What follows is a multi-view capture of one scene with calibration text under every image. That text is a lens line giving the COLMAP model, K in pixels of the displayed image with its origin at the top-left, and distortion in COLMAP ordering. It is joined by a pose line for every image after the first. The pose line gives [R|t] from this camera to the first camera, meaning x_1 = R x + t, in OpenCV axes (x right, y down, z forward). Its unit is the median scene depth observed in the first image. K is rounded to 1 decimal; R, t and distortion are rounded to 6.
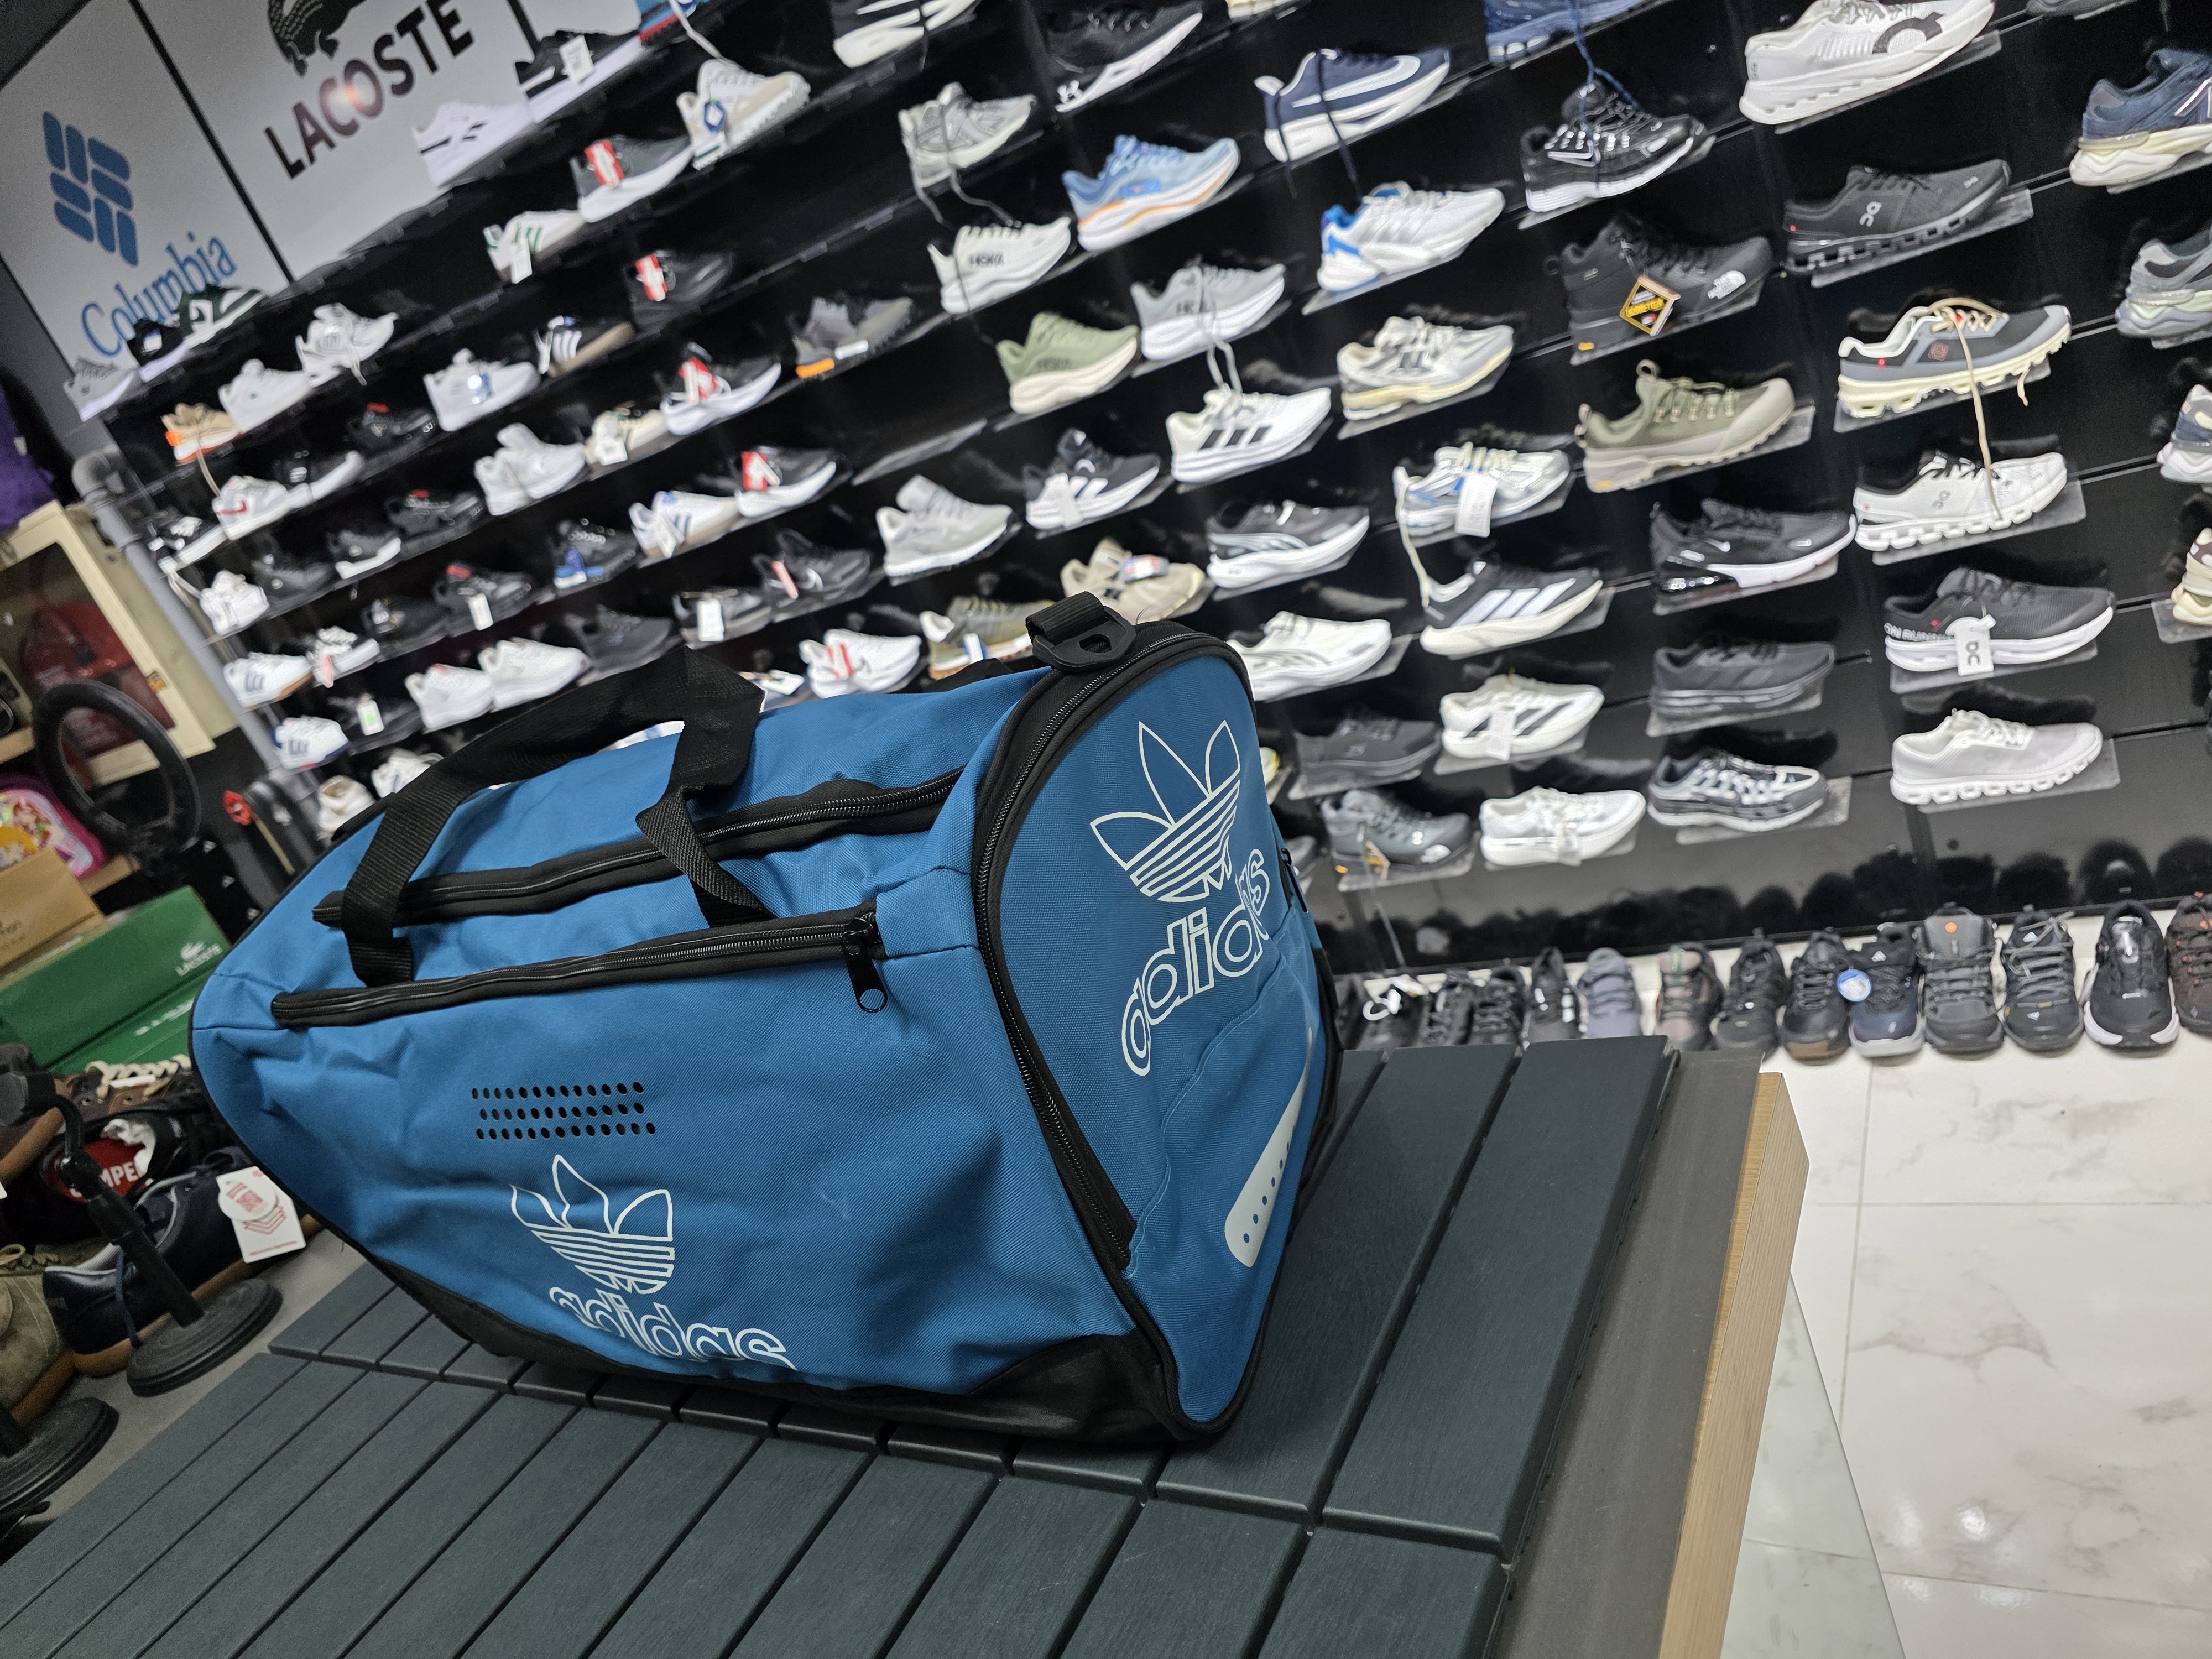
lens RADIAL K [[1505.0, 0, 1097.1], [0, 1505.0, 852.2], [0, 0, 1]] dist [0.030555, -0.030873]
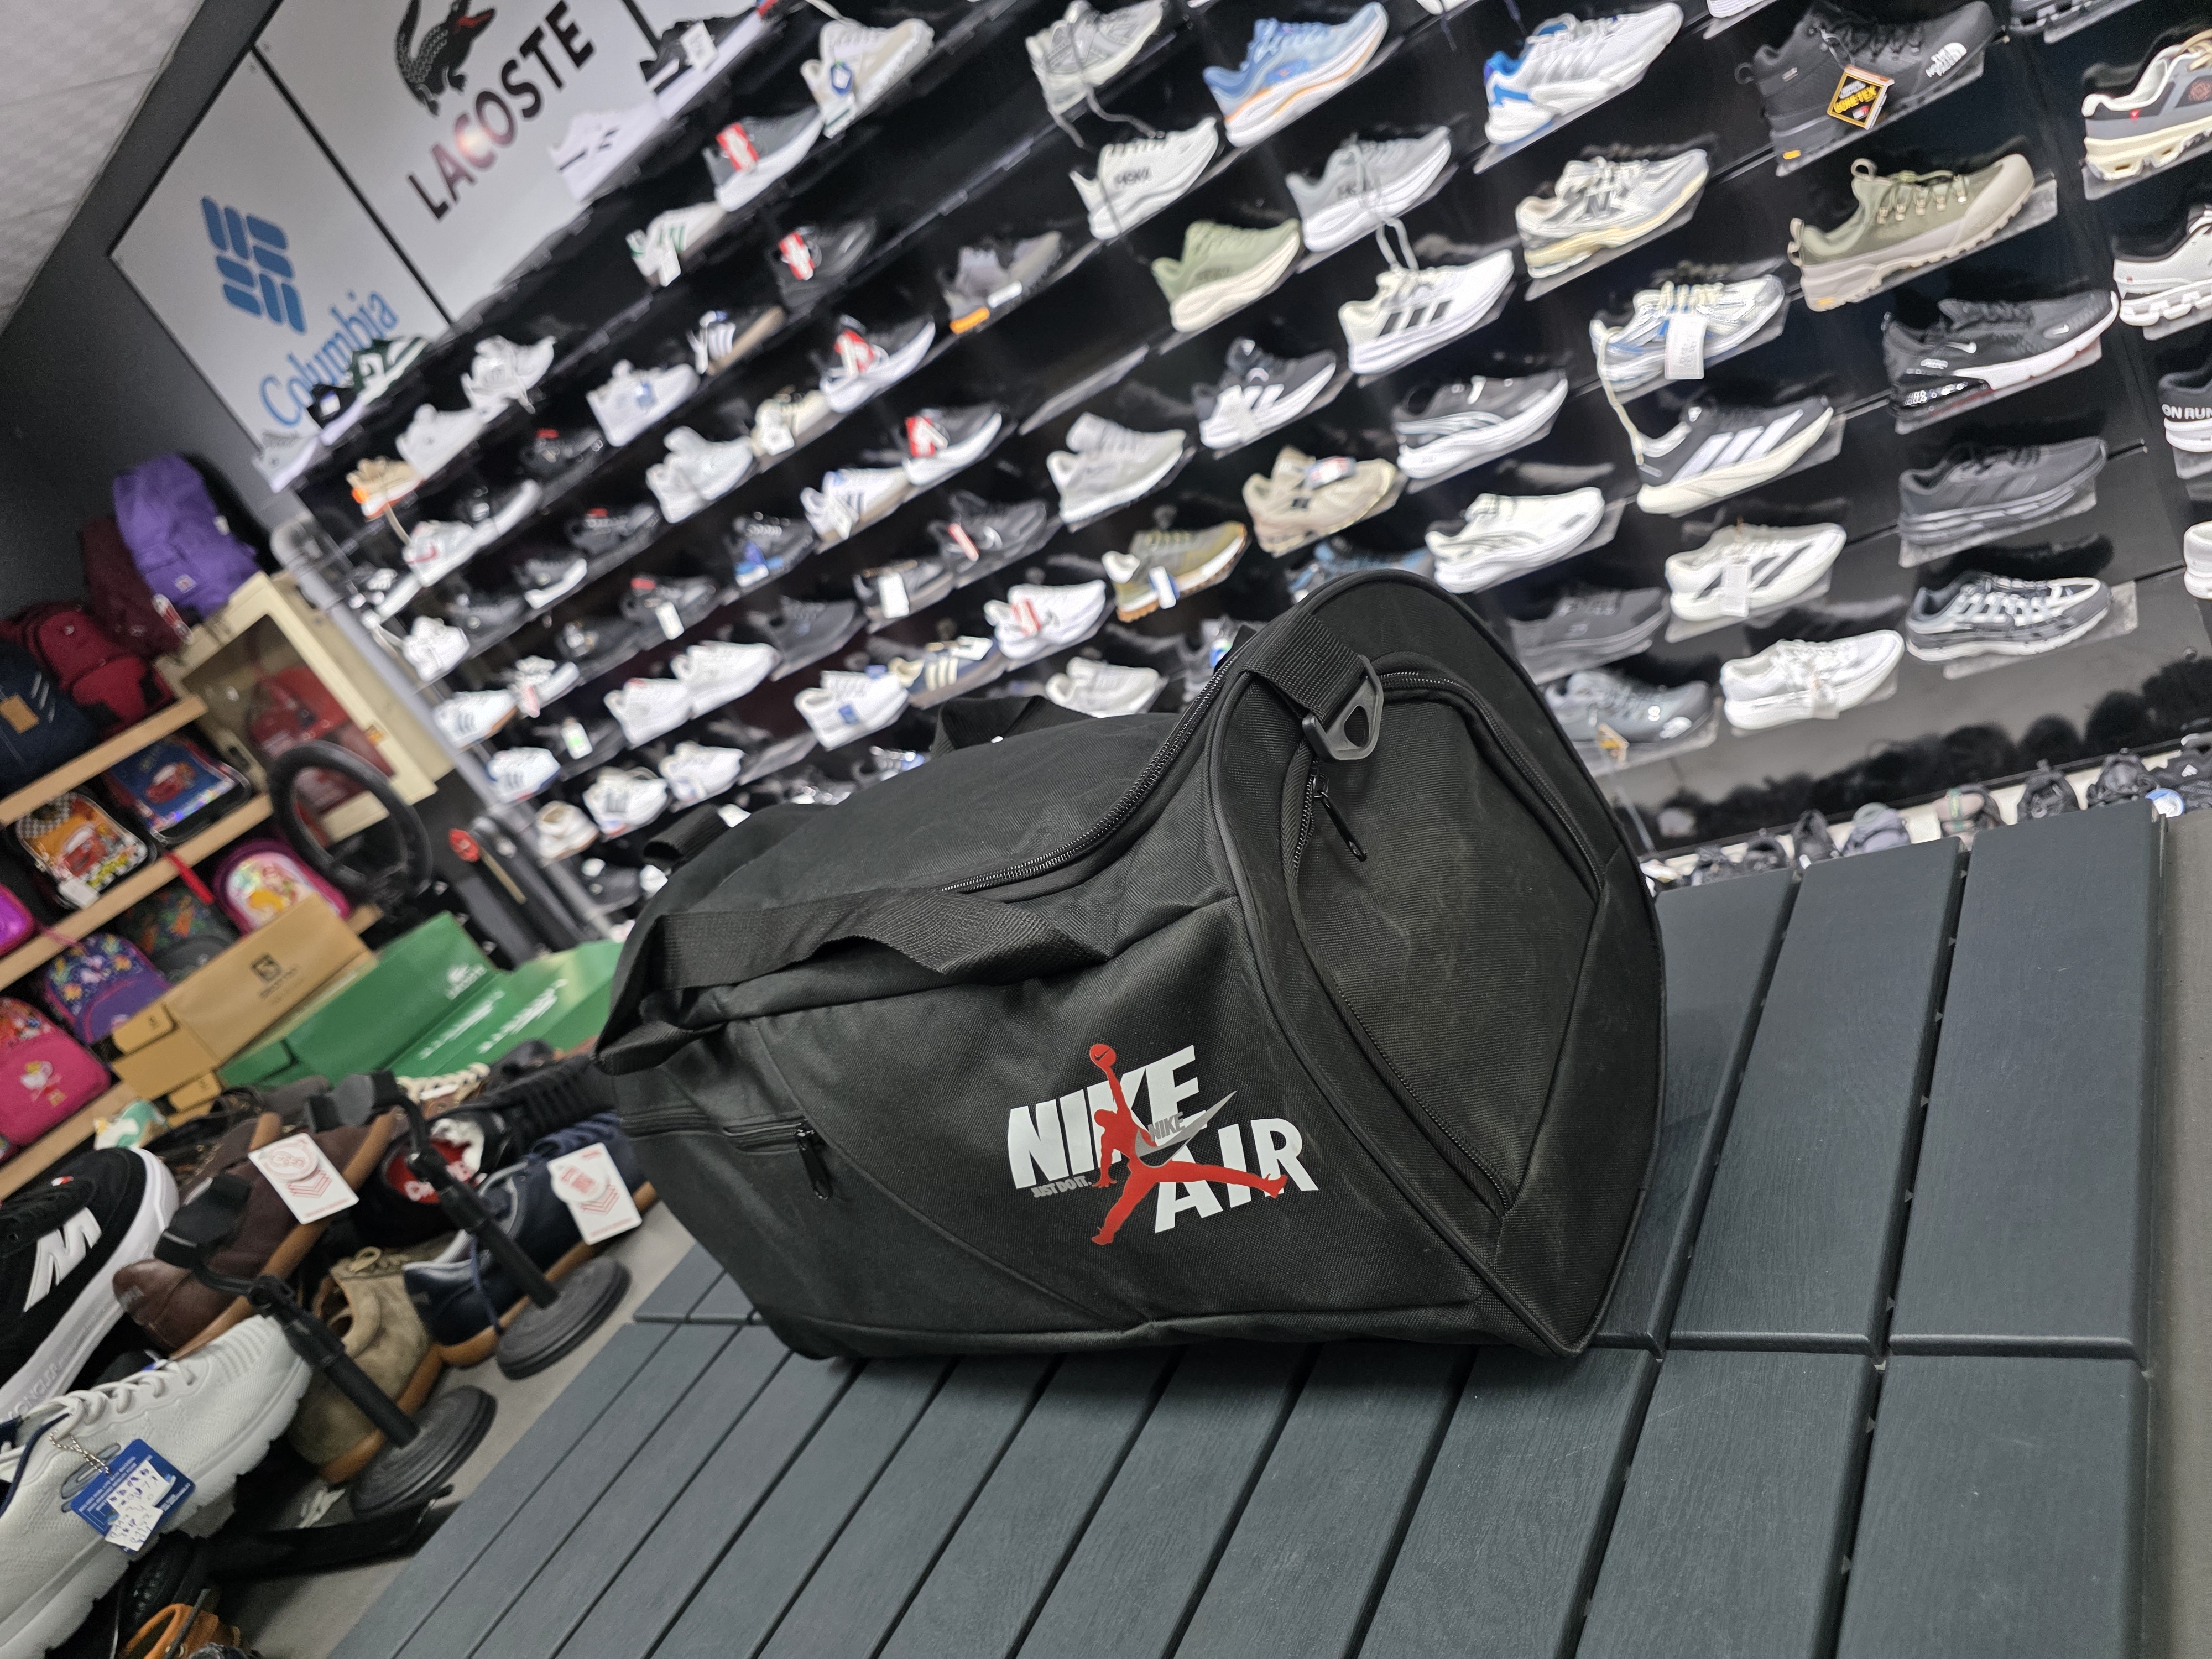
lens RADIAL K [[1510.9, 0, 1124.1], [0, 1510.9, 849.6], [0, 0, 1]] dist [0.024538, -0.024534]
pose [[0.987729, -0.122641, -0.096700, -0.038706], [0.125018, 0.991974, 0.018901, 0.017652], [0.093605, -0.030758, 0.995134, 0.018254]]
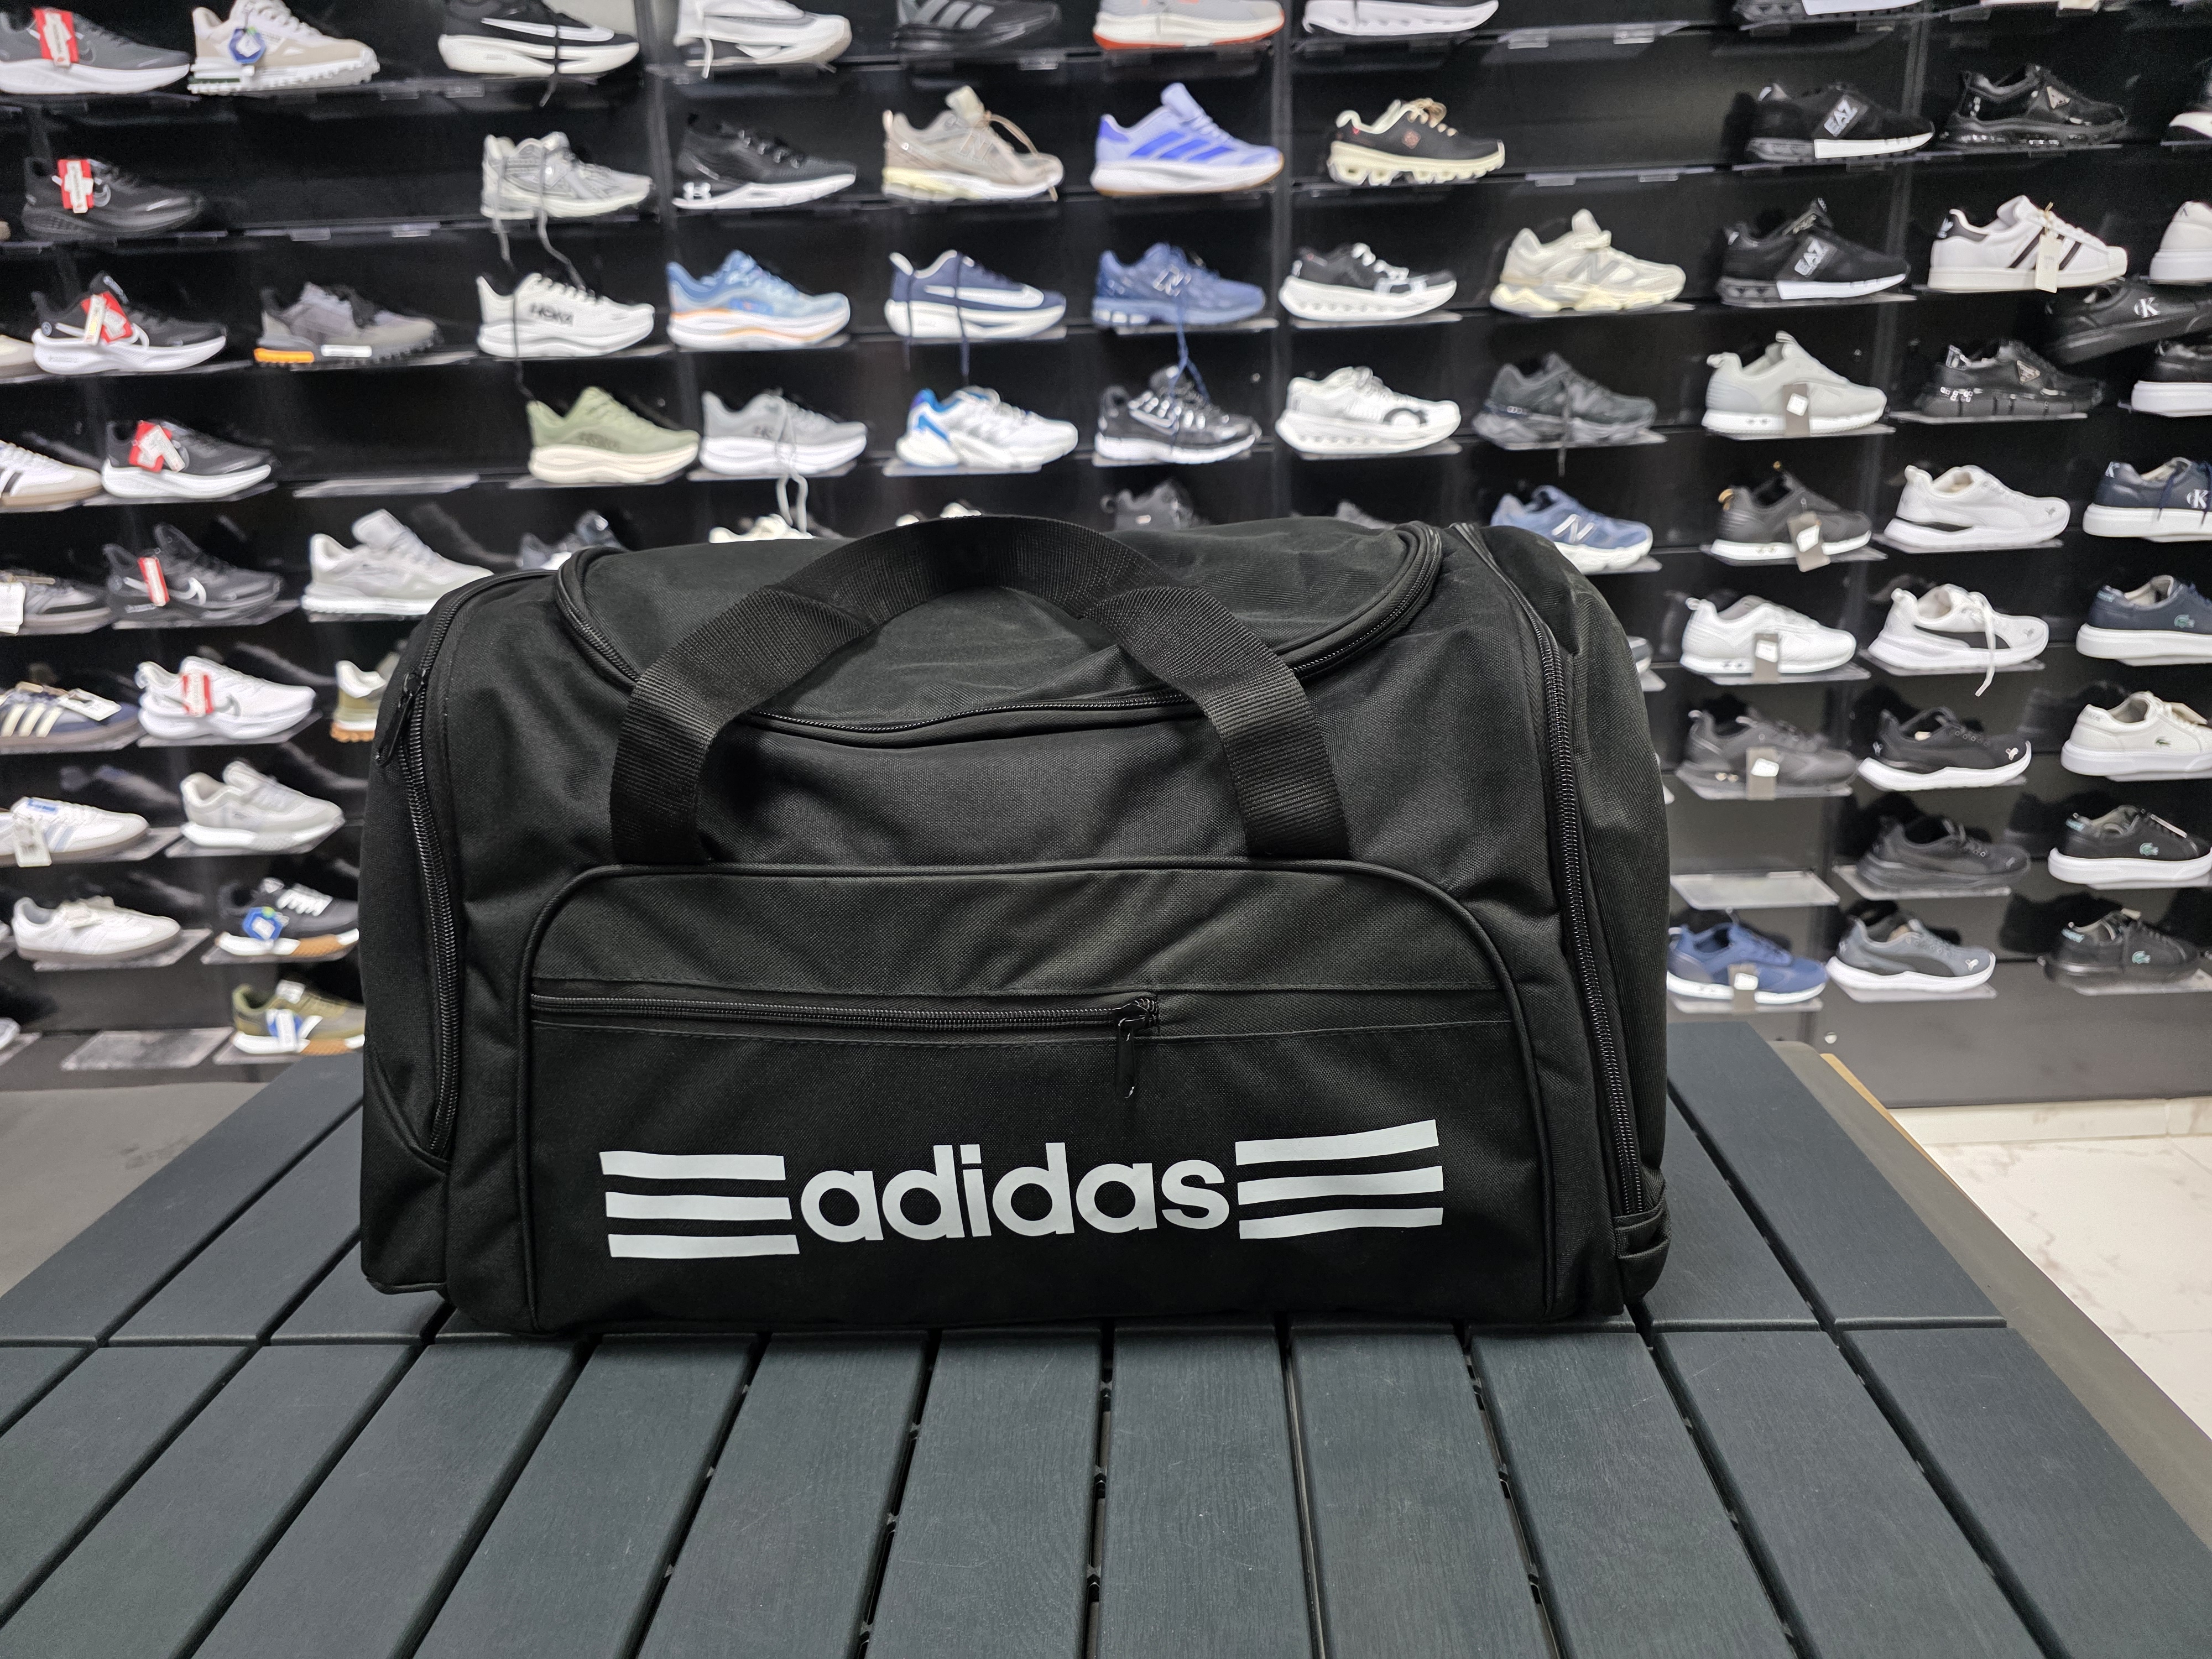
lens RADIAL K [[1505.0, 0, 1097.1], [0, 1505.0, 852.2], [0, 0, 1]] dist [0.030555, -0.030873]
pose [[0.832809, 0.193924, 0.518482, -0.220025], [-0.105344, 0.975034, -0.195477, 0.084332], [-0.543445, 0.108176, 0.832446, 0.070540]]
